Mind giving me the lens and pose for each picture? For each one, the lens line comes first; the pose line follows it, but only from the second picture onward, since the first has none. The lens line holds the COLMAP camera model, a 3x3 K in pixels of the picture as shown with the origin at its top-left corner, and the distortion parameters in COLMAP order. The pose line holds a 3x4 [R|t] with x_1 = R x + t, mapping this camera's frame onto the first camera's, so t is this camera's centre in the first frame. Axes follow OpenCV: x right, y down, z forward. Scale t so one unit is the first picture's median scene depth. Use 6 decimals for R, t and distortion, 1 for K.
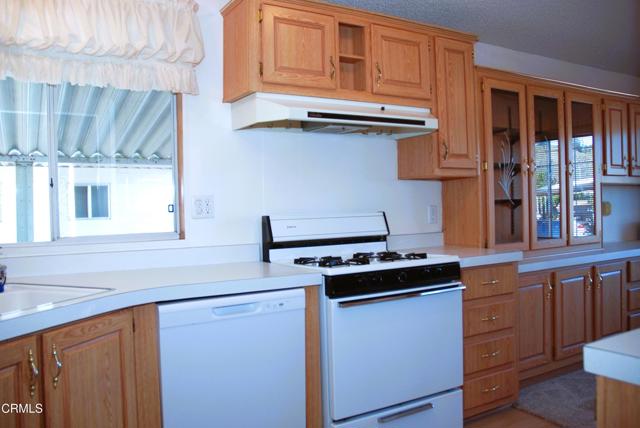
lens RADIAL K [[506.6, 0, 318.8], [0, 506.6, 218.5], [0, 0, 1]] dist [-0.171163, 0.150892]
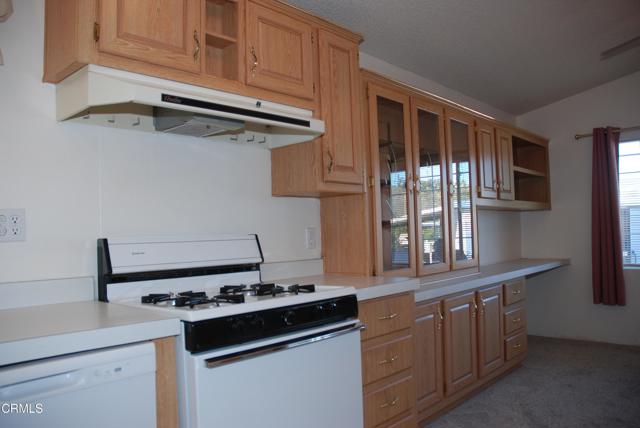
lens RADIAL K [[497.5, 0, 313.9], [0, 497.5, 217.6], [0, 0, 1]] dist [-0.172269, 0.152582]
pose [[0.962708, 0.004240, 0.270508, 0.000602], [0.012381, 0.998139, -0.059706, 0.009140], [-0.270257, 0.060829, 0.960865, 0.209991]]
